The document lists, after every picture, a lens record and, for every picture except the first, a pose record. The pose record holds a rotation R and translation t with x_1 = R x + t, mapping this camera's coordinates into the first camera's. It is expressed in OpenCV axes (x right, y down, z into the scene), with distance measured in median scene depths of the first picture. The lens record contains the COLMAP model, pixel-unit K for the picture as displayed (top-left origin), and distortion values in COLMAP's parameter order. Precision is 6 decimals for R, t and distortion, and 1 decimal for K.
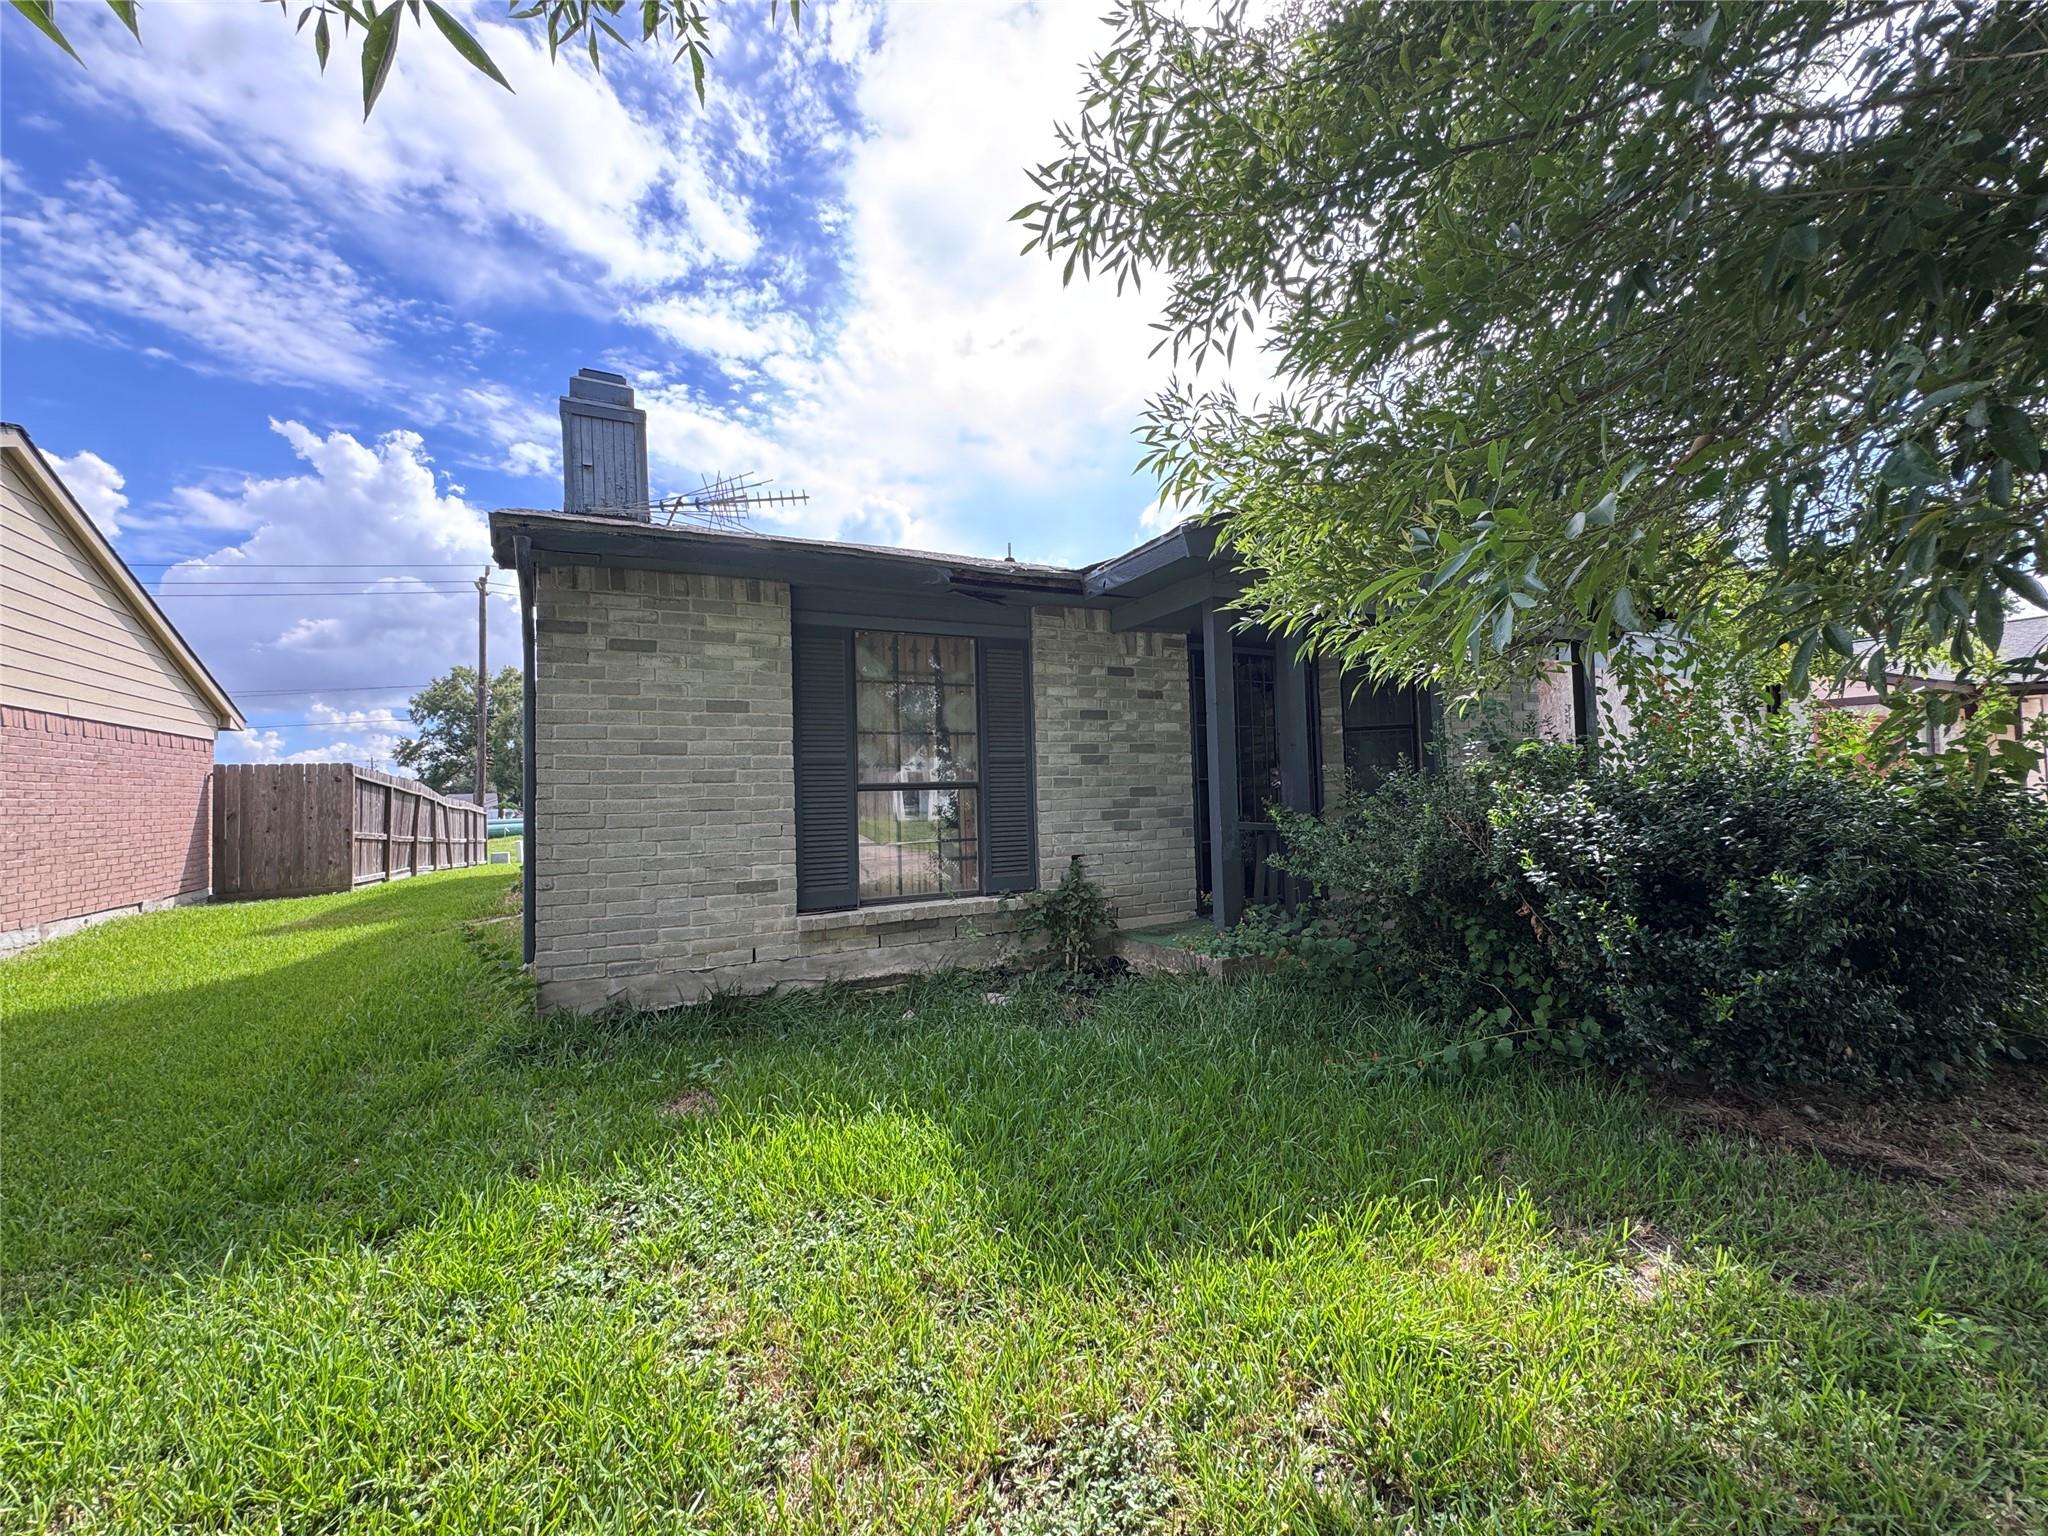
lens RADIAL K [[836.0, 0, 1024.0], [0, 836.0, 768.0], [0, 0, 1]] dist [0.015926, -0.000057]
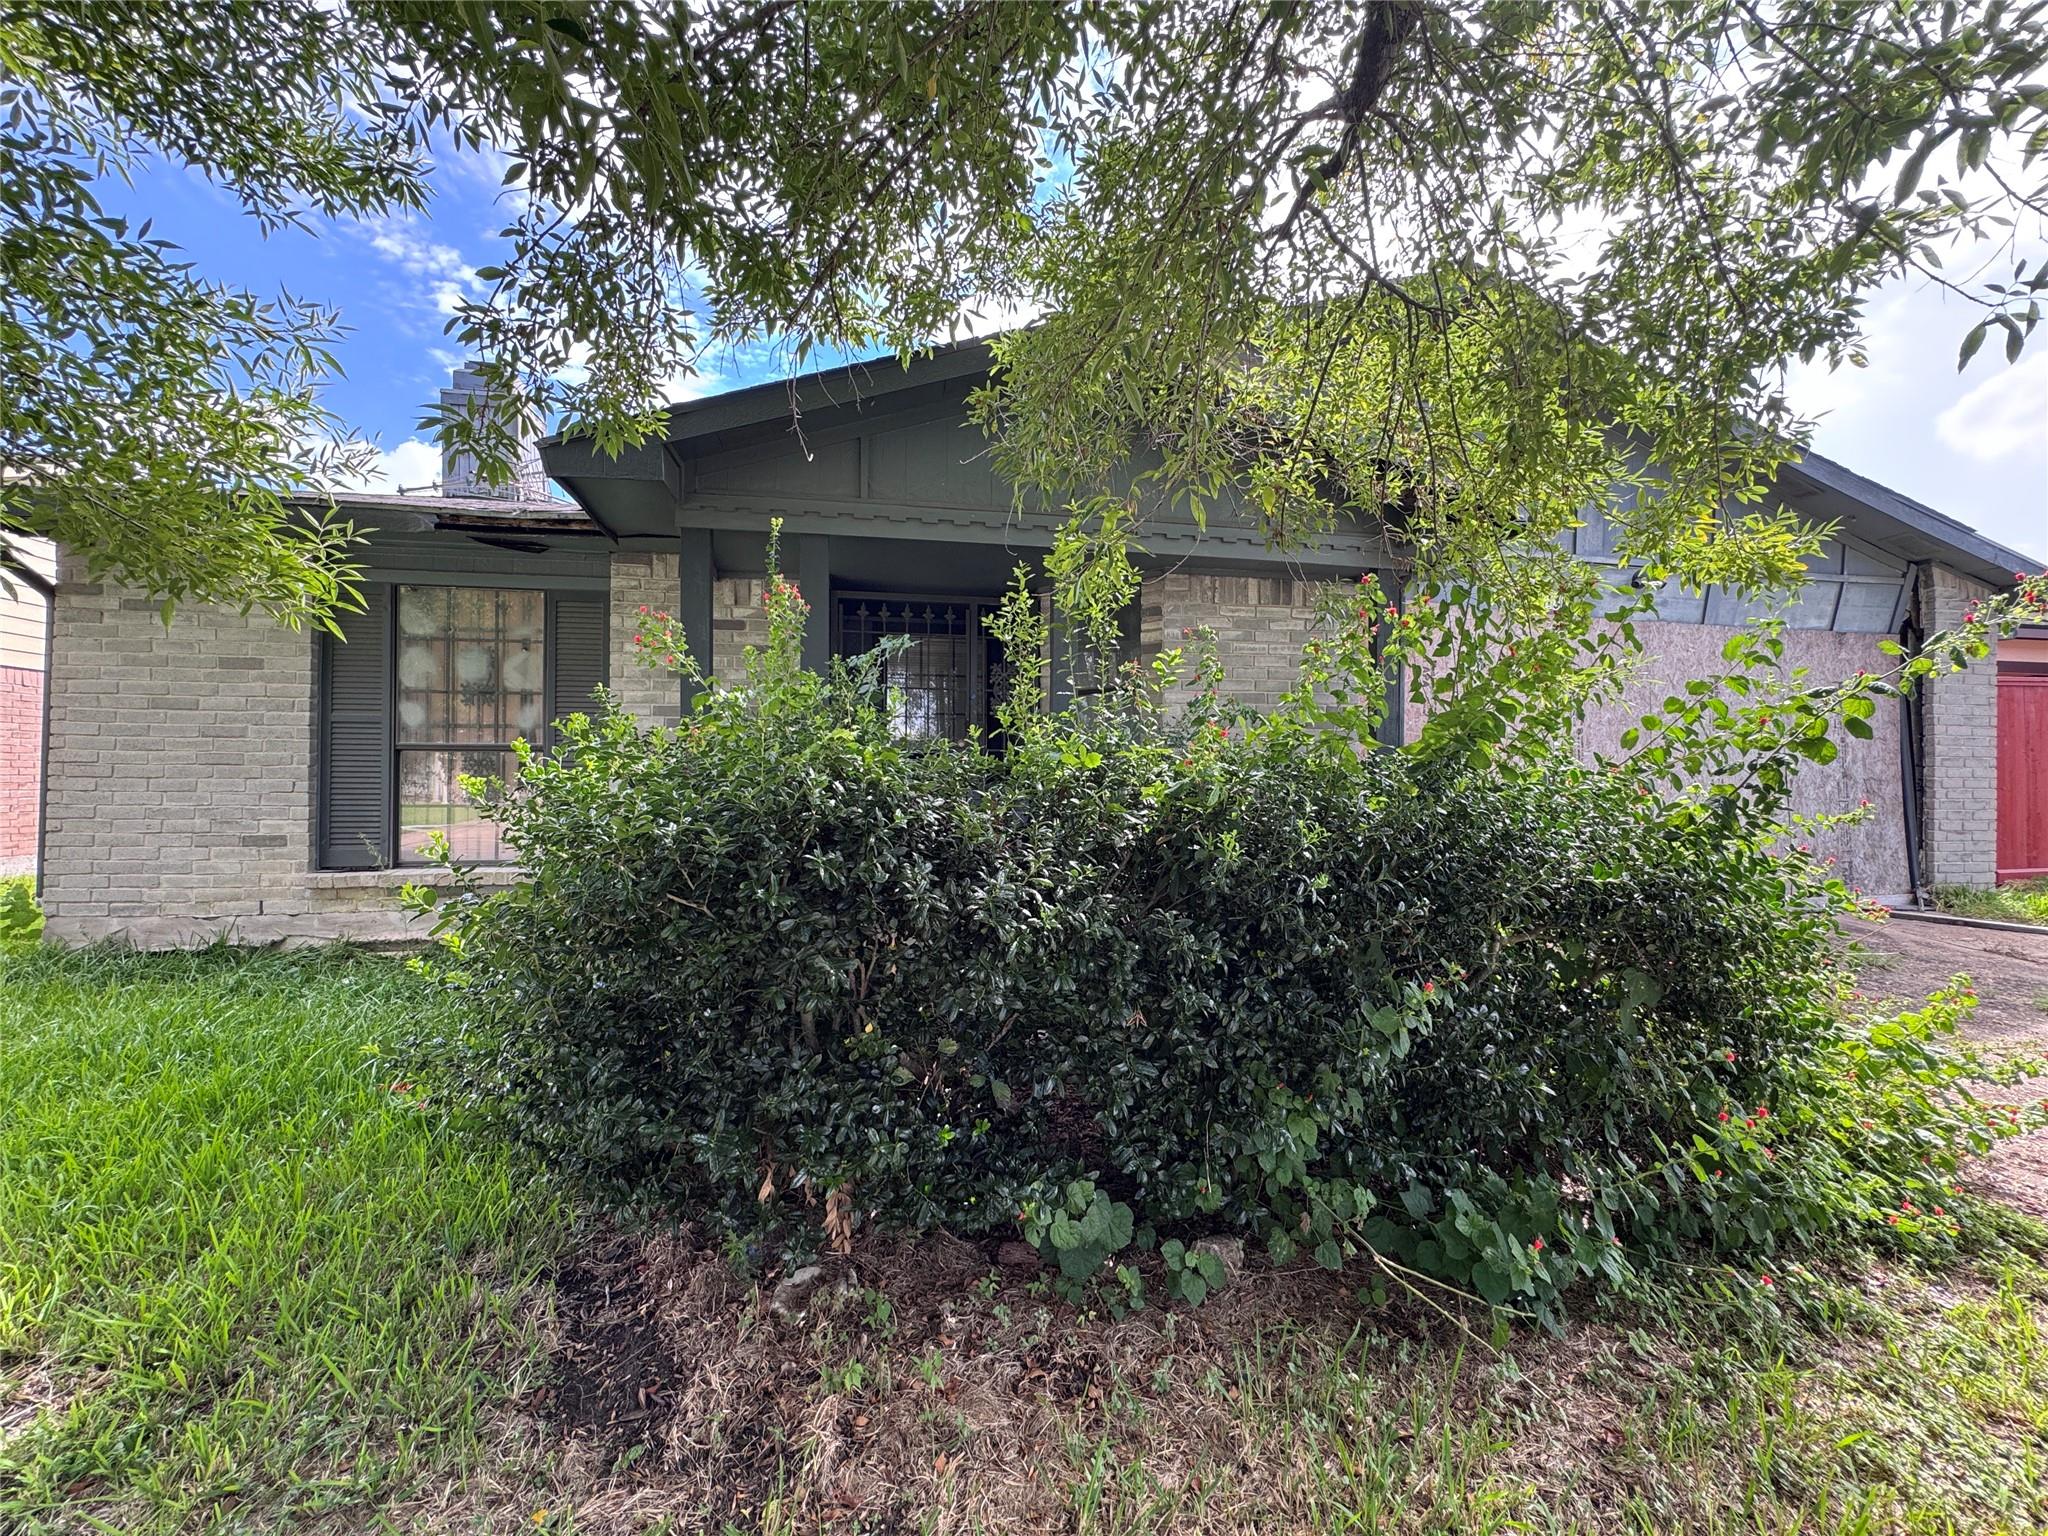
lens RADIAL K [[836.0, 0, 1024.0], [0, 836.0, 768.0], [0, 0, 1]] dist [0.015926, -0.000057]
pose [[0.950029, 0.028804, -0.310829, 0.853822], [-0.018870, 0.999212, 0.034919, -0.000393], [0.311590, -0.027309, 0.949824, 0.305241]]
